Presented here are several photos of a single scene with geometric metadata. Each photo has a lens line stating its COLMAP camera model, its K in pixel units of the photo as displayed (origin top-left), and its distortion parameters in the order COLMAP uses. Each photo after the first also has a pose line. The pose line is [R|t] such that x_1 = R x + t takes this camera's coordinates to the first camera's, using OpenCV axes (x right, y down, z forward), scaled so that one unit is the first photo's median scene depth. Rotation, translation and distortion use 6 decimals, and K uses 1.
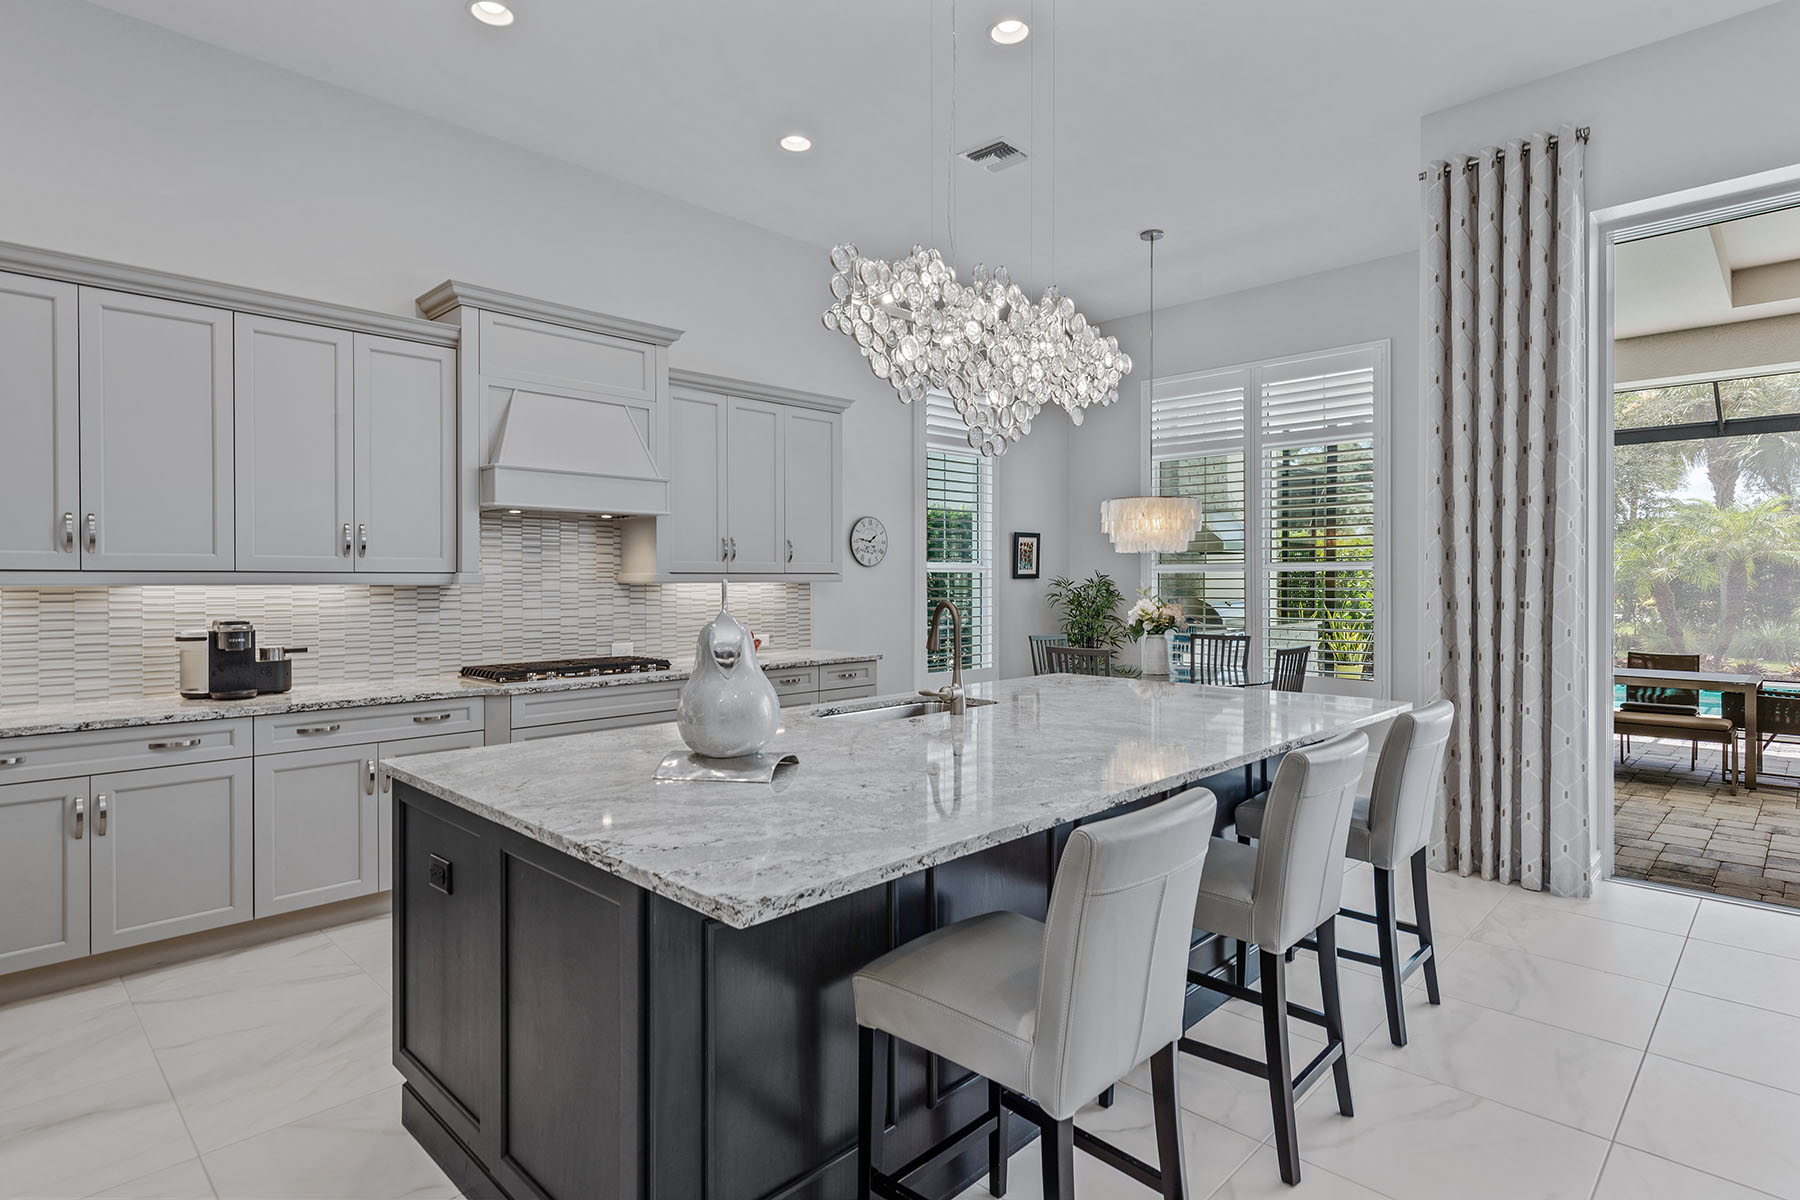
lens RADIAL K [[927.5, 0, 905.0], [0, 927.5, 584.4], [0, 0, 1]] dist [0.015205, 0.000047]
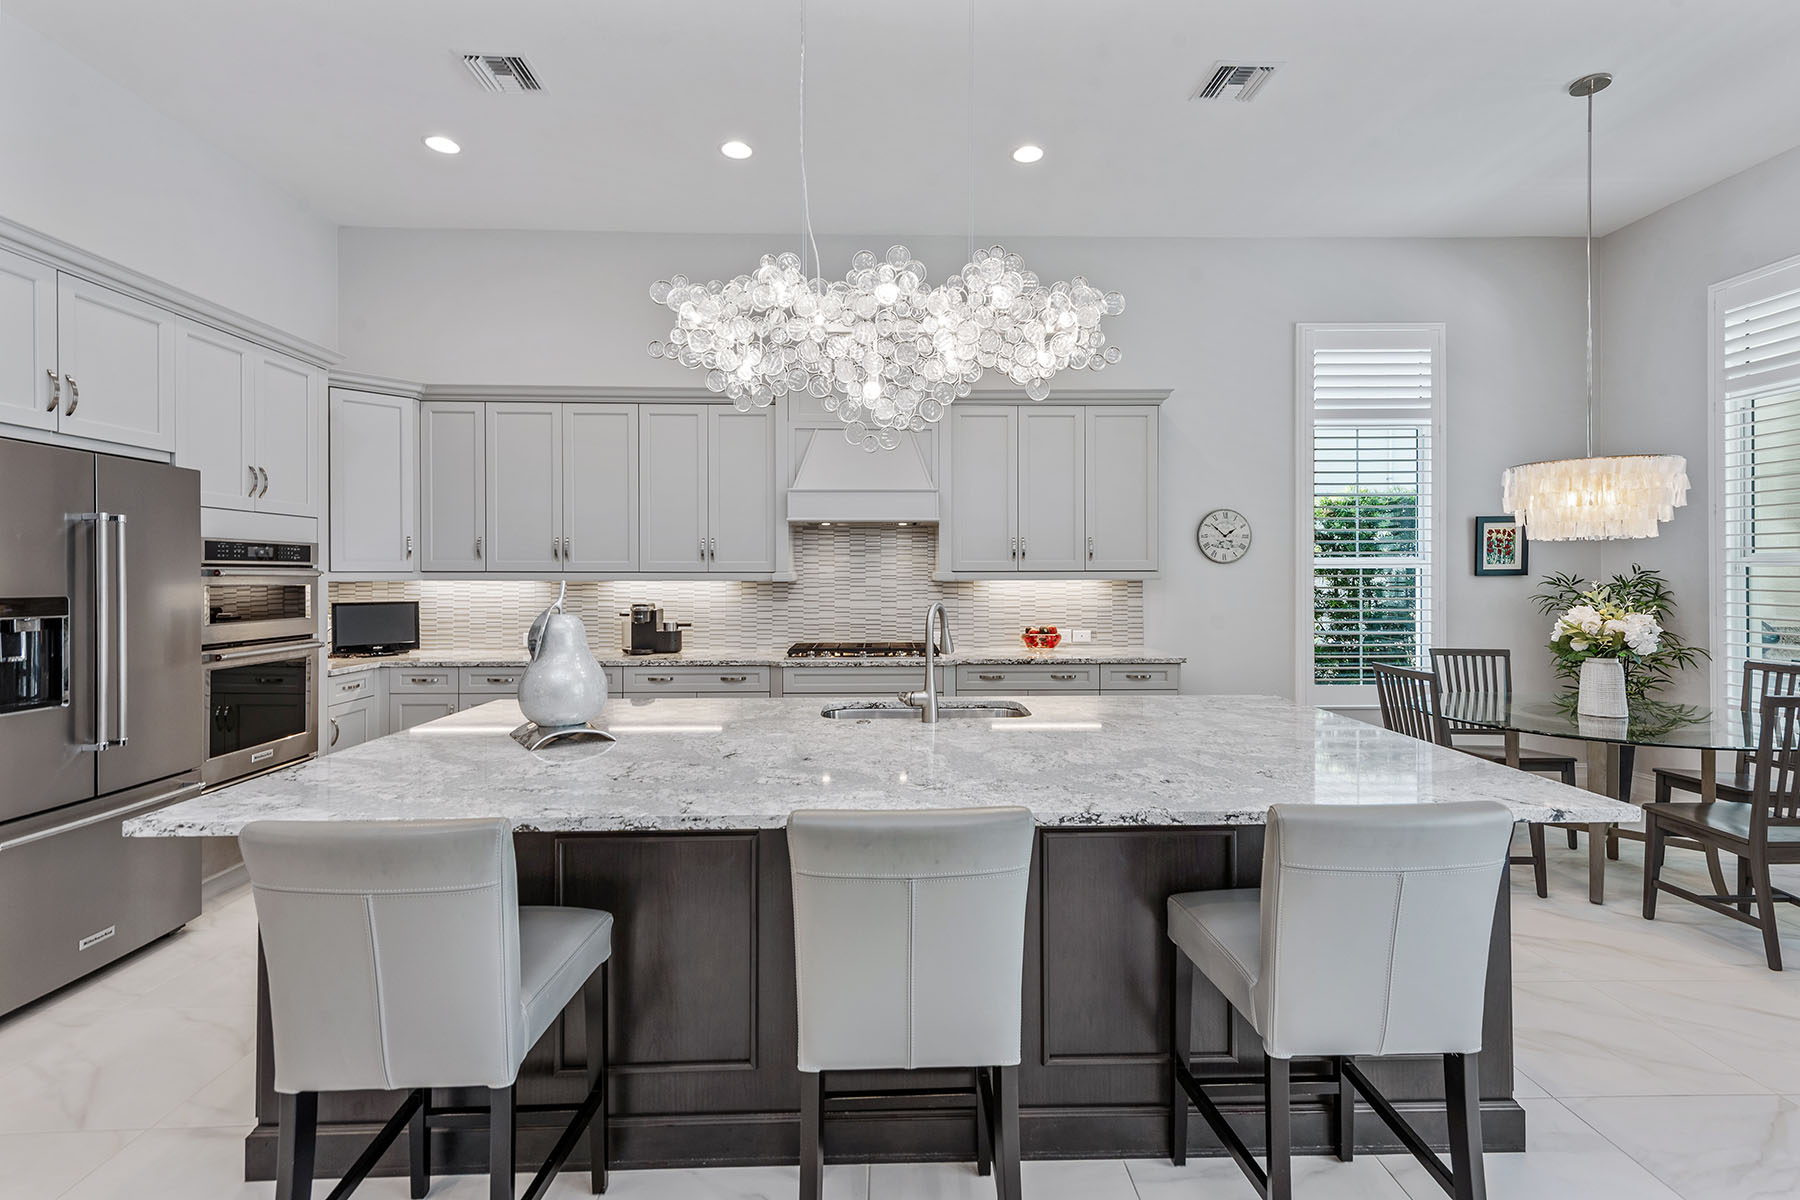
lens RADIAL K [[821.6, 0, 909.6], [0, 821.6, 574.2], [0, 0, 1]] dist [0.007542, -0.000325]
pose [[0.718654, -0.000003, -0.695368, 0.402414], [-0.003366, 0.999988, -0.003484, -0.005118], [0.695359, 0.004845, 0.718646, 0.245625]]
